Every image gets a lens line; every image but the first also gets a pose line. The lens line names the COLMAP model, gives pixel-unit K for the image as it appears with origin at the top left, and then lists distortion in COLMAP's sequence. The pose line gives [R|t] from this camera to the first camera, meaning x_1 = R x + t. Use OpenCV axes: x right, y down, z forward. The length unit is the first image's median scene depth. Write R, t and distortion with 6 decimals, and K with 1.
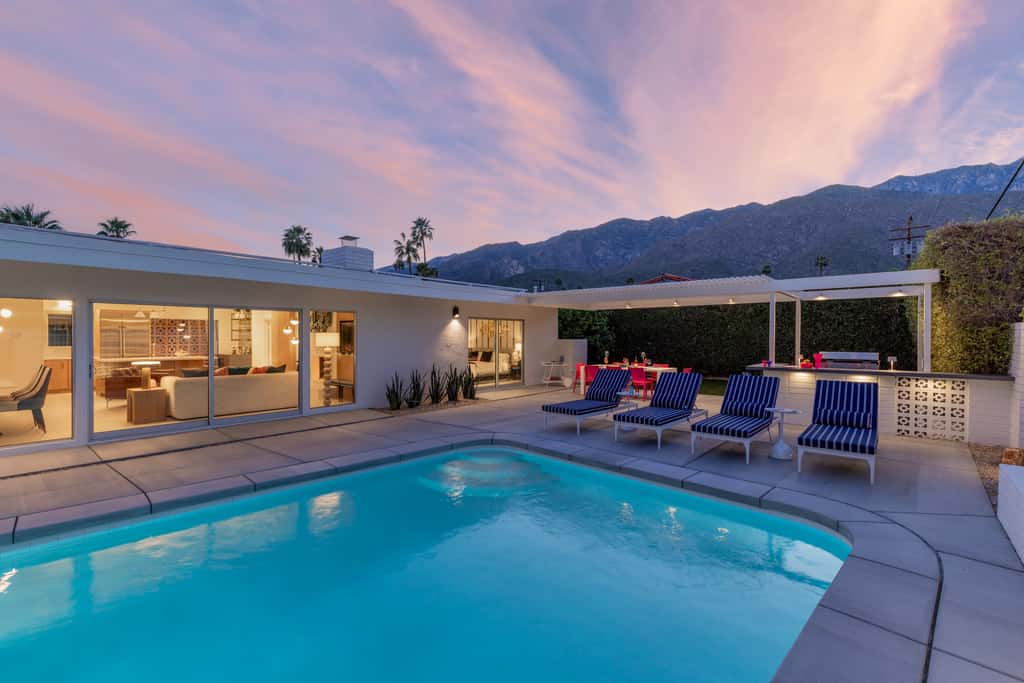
lens RADIAL K [[460.4, 0, 512.0], [0, 460.4, 341.5], [0, 0, 1]] dist [0.002542, 0.000874]
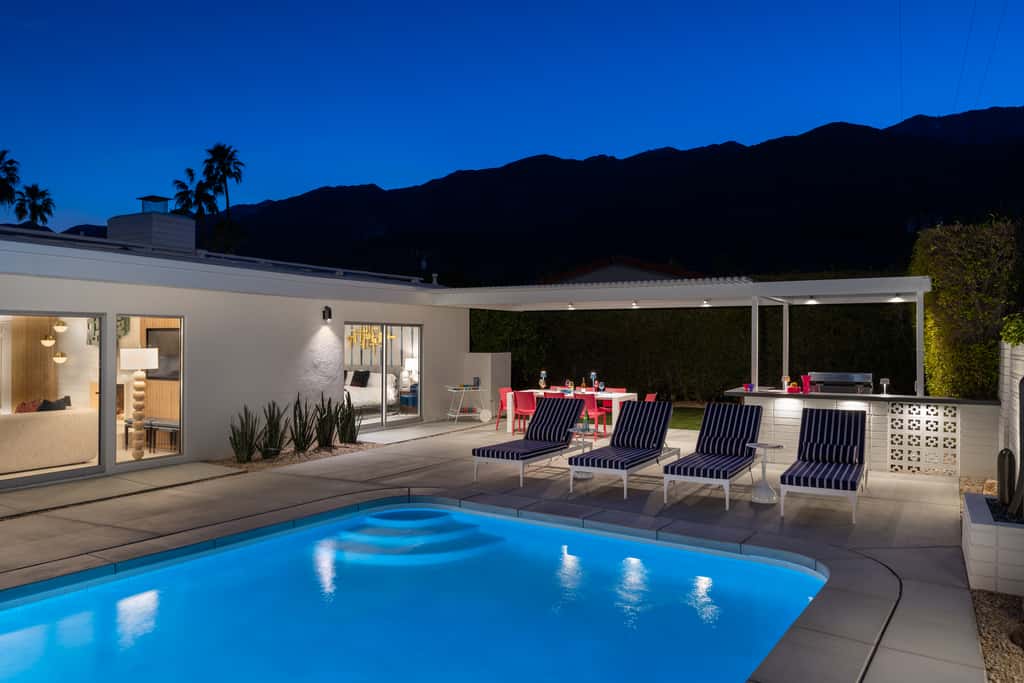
lens RADIAL K [[764.2, 0, 512.0], [0, 764.2, 341.5], [0, 0, 1]] dist [0.005352, -0.000424]
pose [[0.979545, -0.000711, 0.201223, -0.095569], [0.001774, 0.999985, -0.005106, -0.022330], [-0.201217, 0.005358, 0.979532, -0.179622]]
